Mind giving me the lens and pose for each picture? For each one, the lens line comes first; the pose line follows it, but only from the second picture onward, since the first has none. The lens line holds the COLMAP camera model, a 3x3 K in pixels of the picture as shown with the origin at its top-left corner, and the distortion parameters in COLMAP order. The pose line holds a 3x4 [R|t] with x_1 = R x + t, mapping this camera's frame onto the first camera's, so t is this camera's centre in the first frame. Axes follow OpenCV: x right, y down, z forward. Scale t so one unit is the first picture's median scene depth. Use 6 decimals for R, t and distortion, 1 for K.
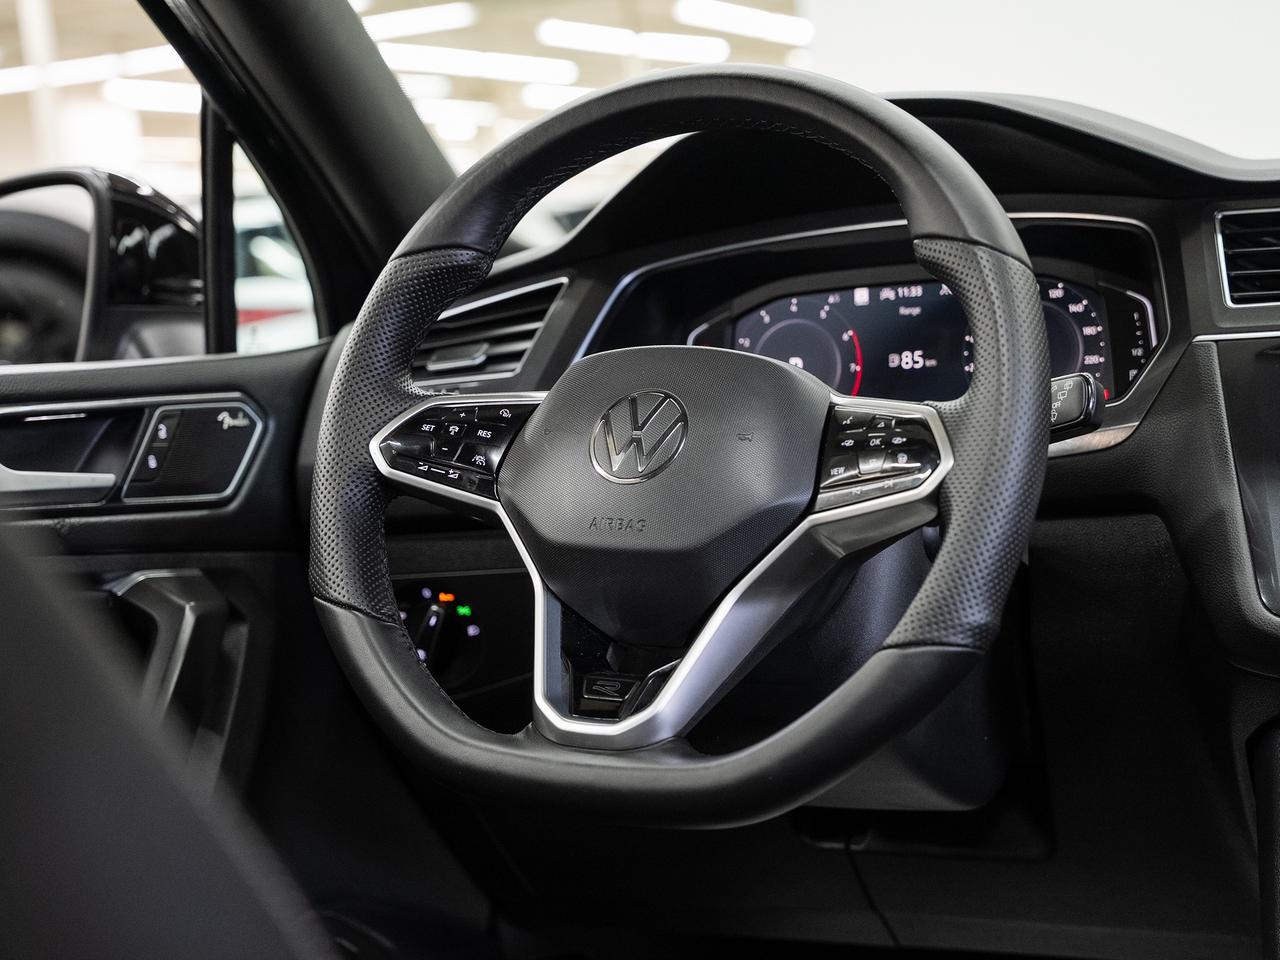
lens RADIAL K [[1723.9, 0, 641.7], [0, 1723.9, 481.4], [0, 0, 1]] dist [-0.112920, 0.000000]
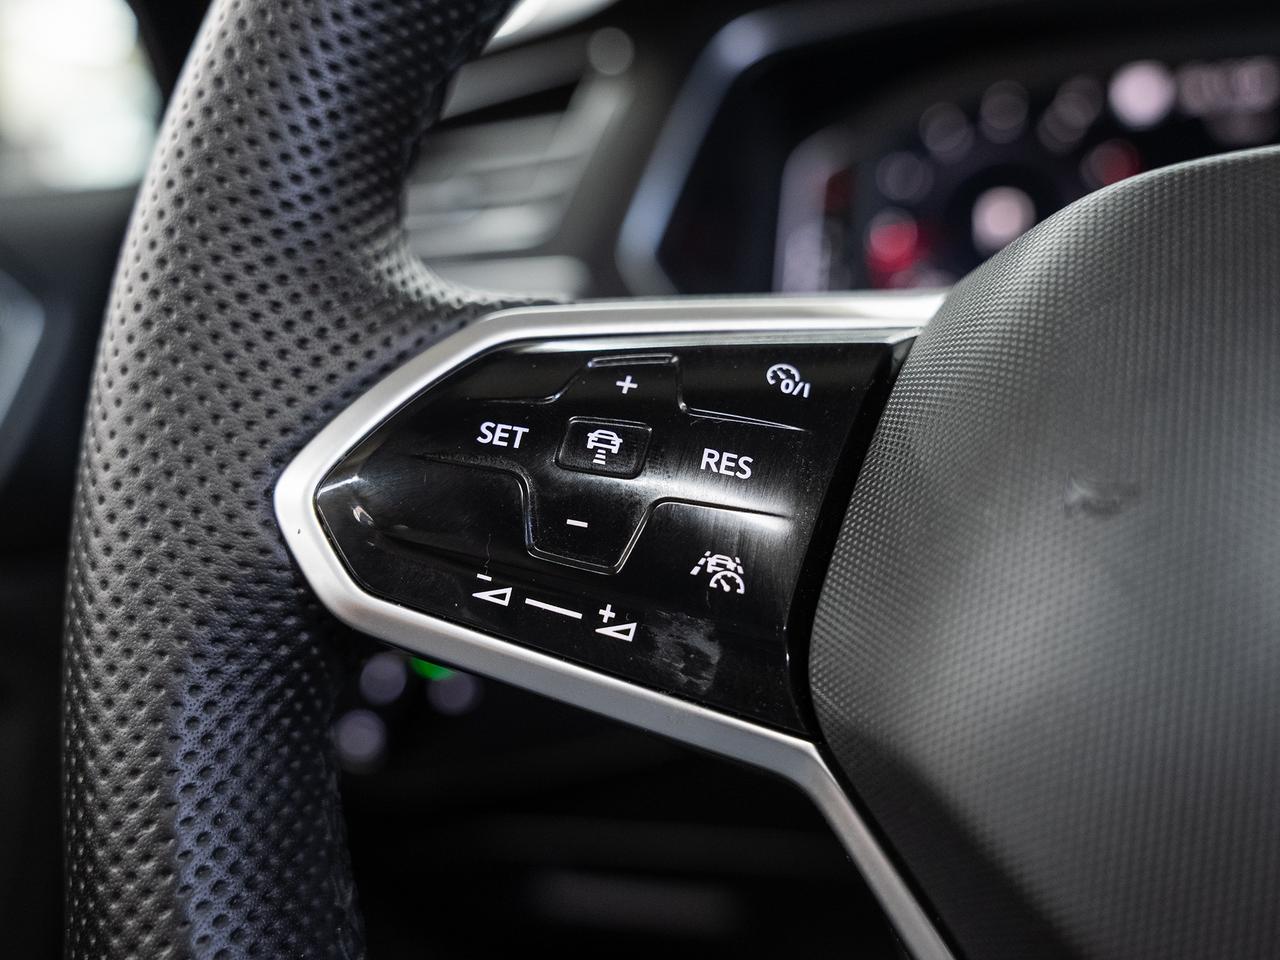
lens RADIAL K [[1164.8, 0, 636.3], [0, 1164.8, 483.4], [0, 0, 1]] dist [-0.006678, 0.000000]
pose [[0.989577, -0.017738, 0.142909, -0.127281], [-0.004717, 0.987859, 0.155280, -0.050973], [-0.143928, -0.154336, 0.977479, 0.806769]]
